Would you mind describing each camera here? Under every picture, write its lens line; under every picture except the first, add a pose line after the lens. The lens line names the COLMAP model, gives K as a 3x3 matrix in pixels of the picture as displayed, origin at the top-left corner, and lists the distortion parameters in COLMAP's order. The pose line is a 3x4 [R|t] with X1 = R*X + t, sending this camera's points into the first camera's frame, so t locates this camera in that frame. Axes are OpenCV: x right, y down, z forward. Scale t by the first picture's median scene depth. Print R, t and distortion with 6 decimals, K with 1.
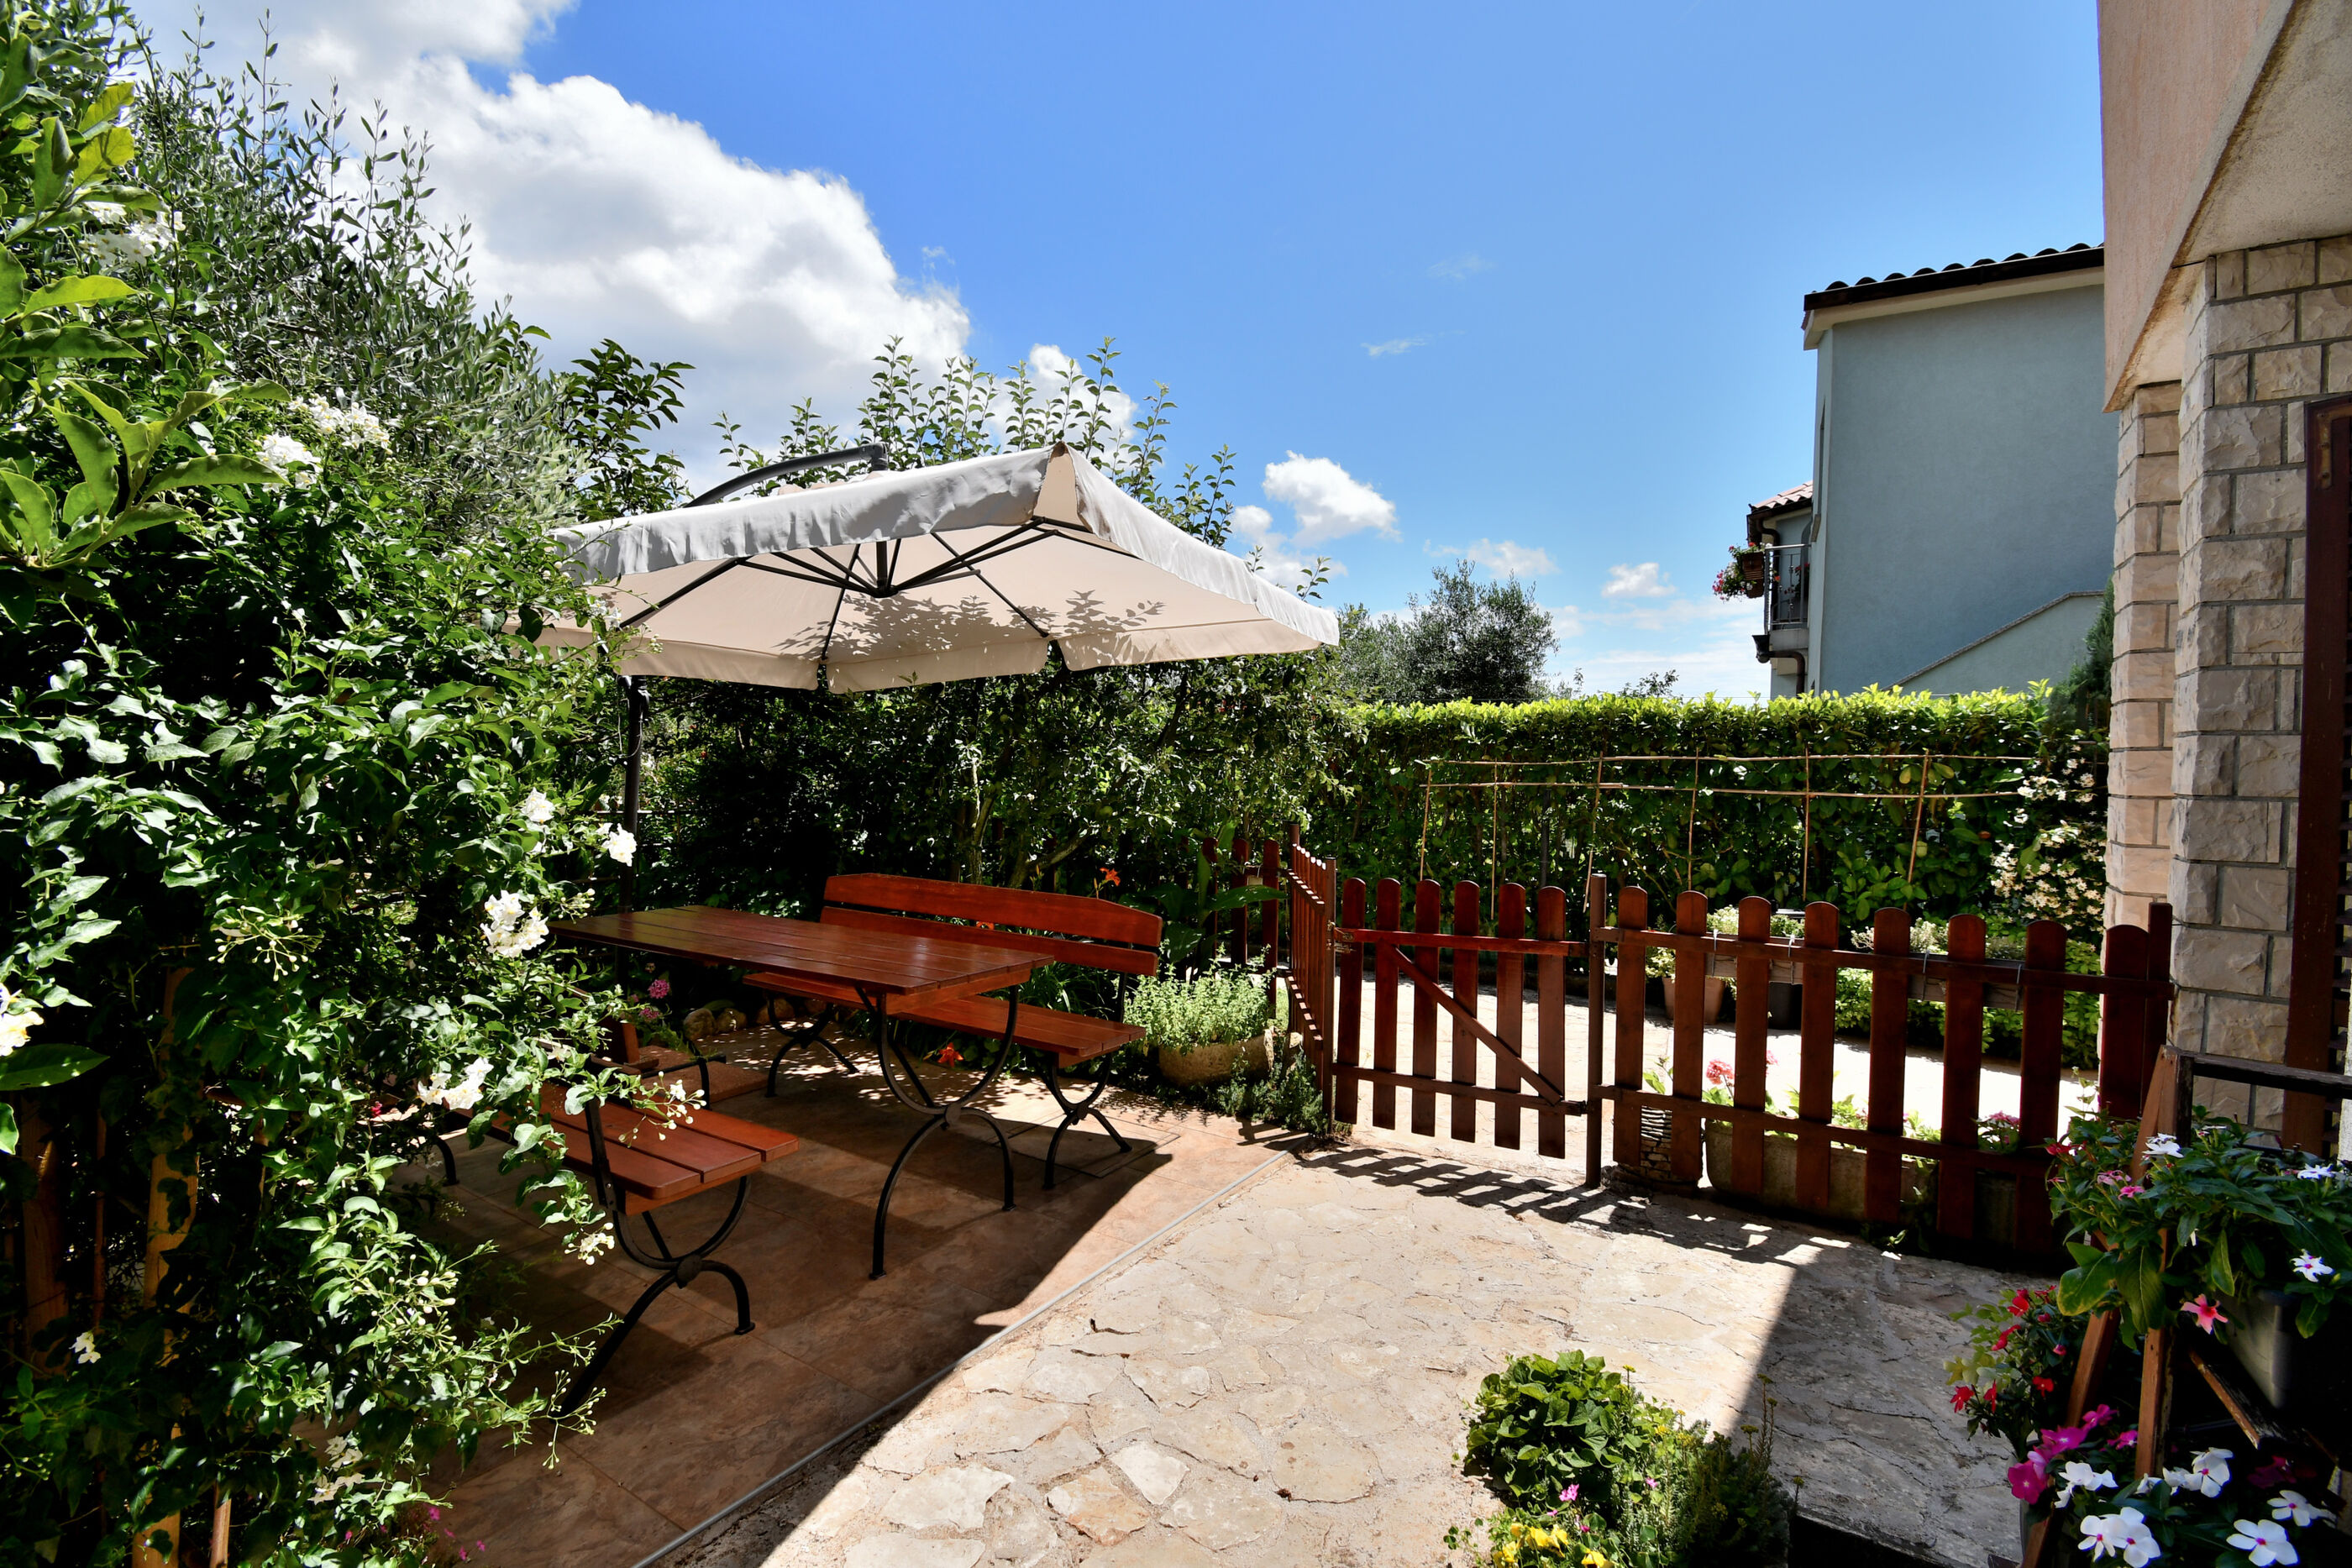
lens RADIAL K [[1029.8, 0, 1178.2], [0, 1029.8, 788.9], [0, 0, 1]] dist [0.022389, -0.027303]
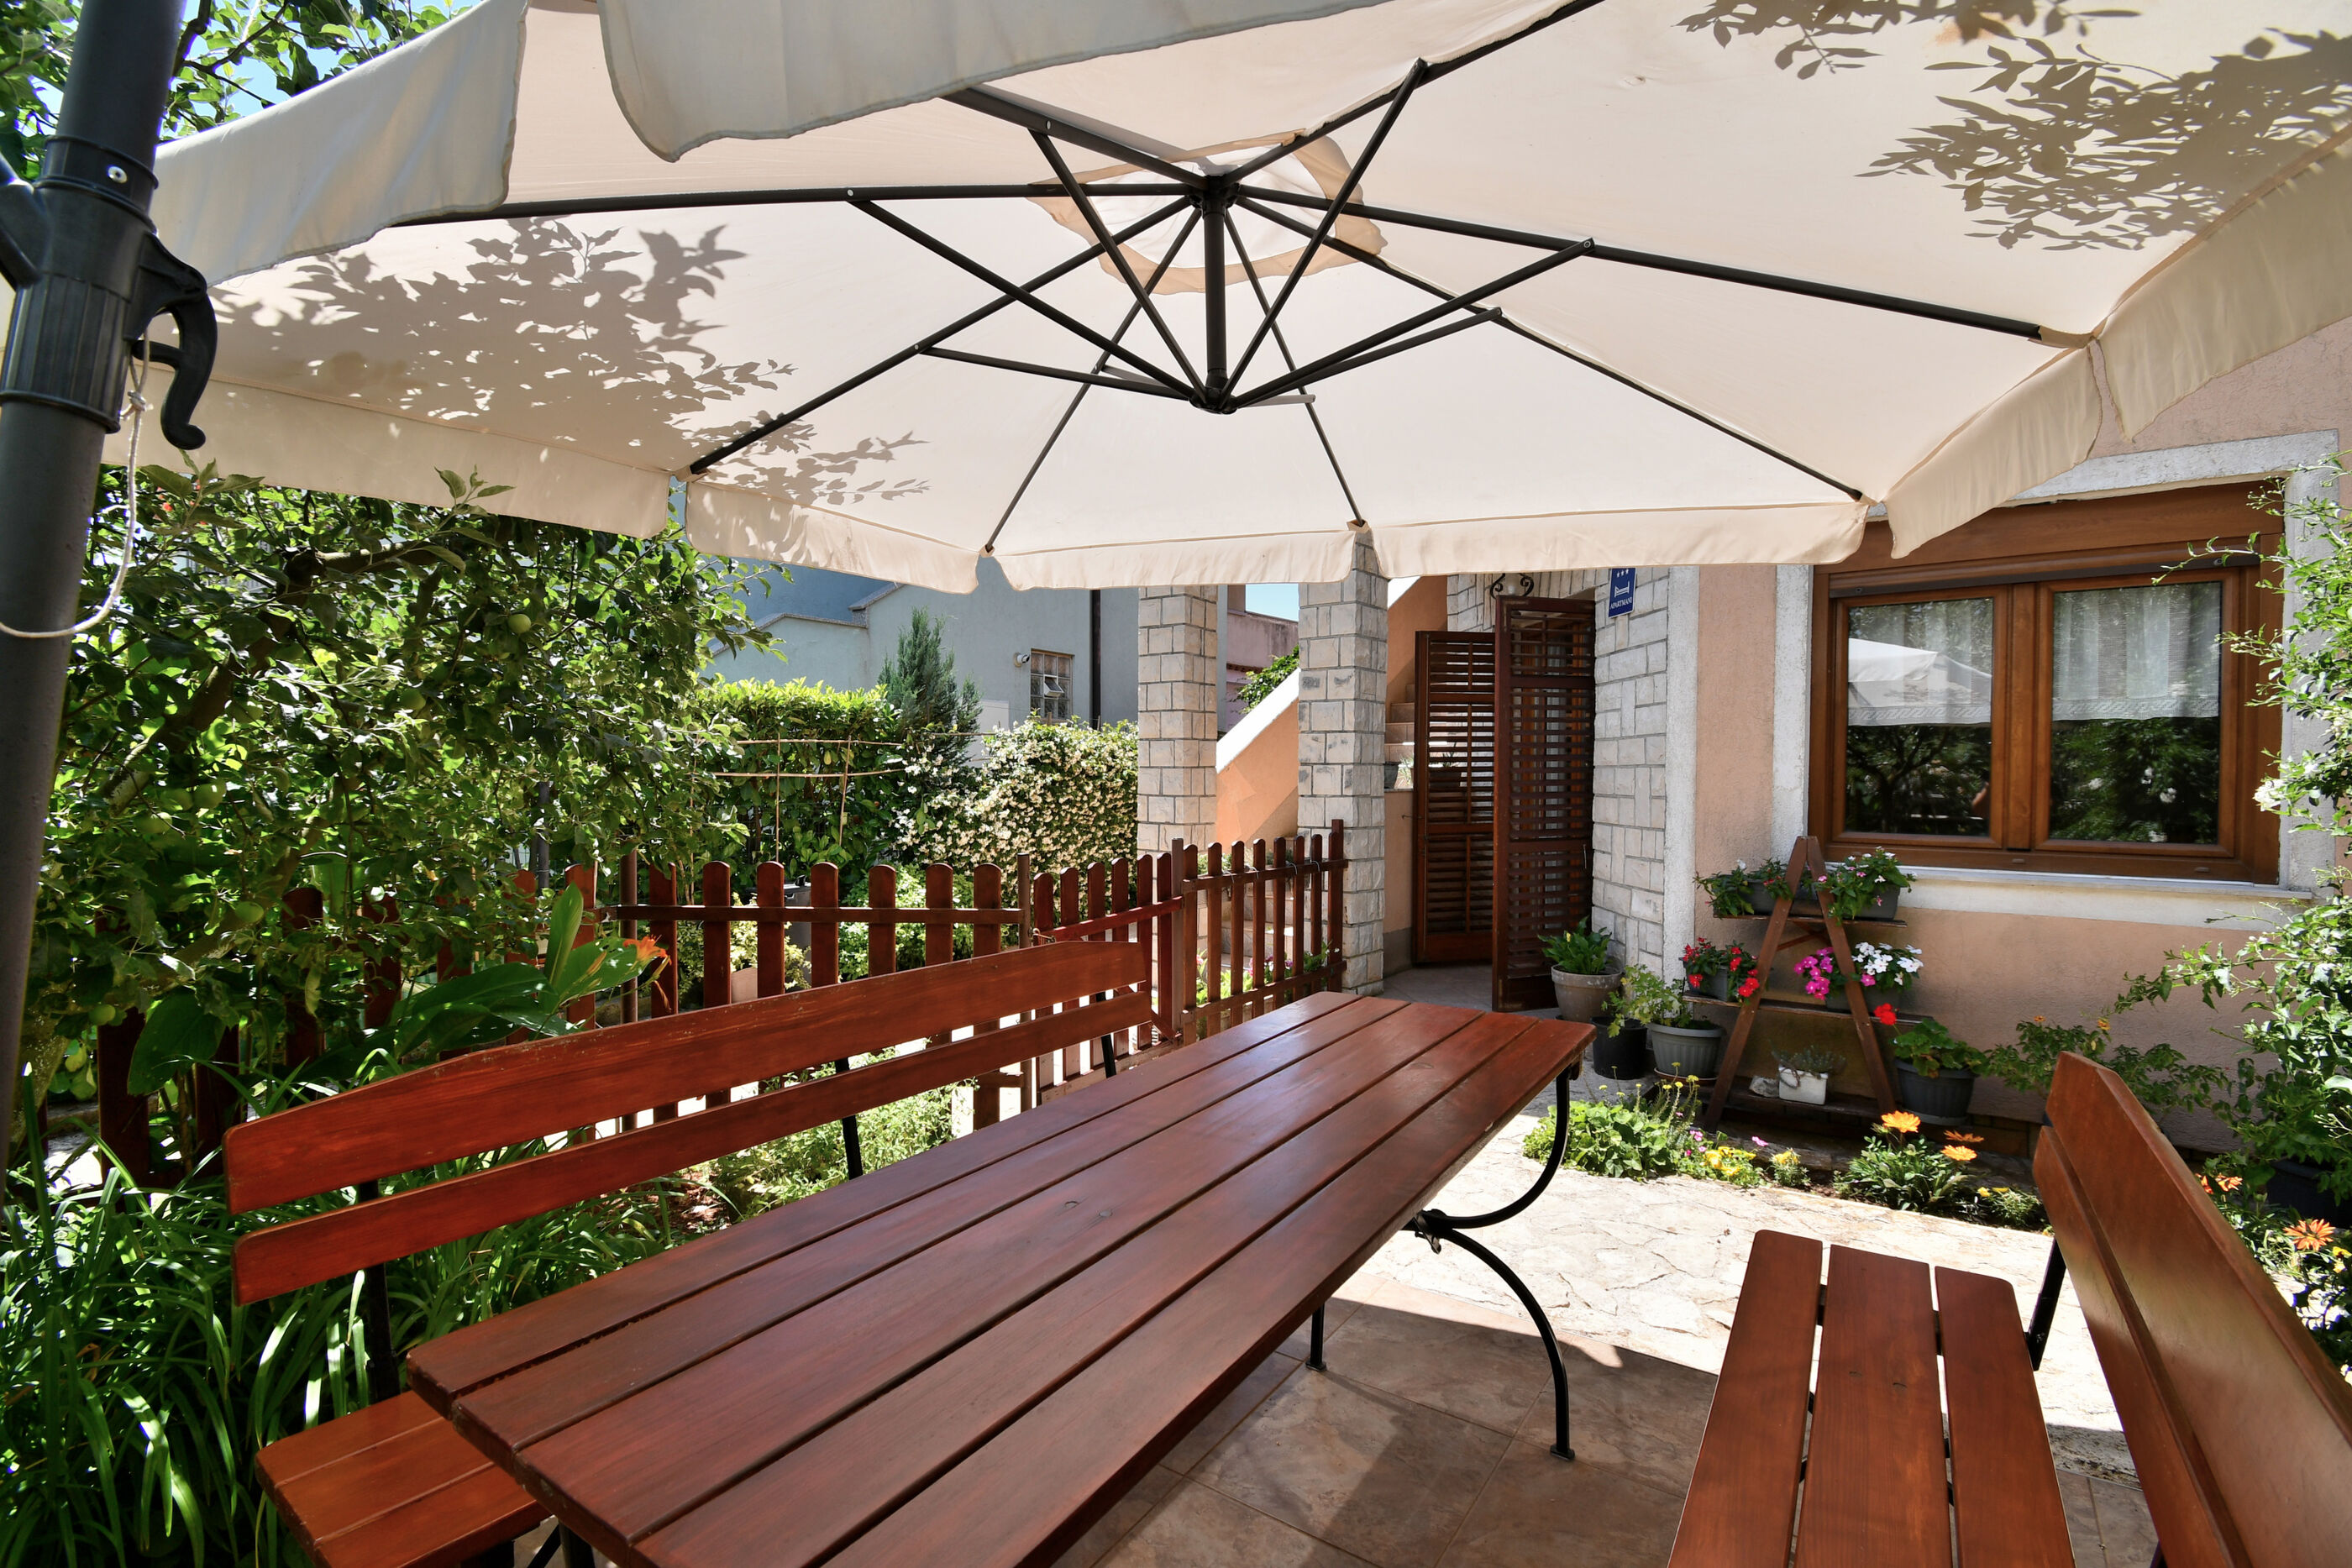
lens RADIAL K [[1029.8, 0, 1178.2], [0, 1029.8, 788.9], [0, 0, 1]] dist [0.022389, -0.027303]
pose [[0.015960, -0.038317, 0.999138, -0.509526], [0.019228, 0.999092, 0.038008, -0.016267], [-0.999688, 0.018605, 0.016682, 0.635631]]
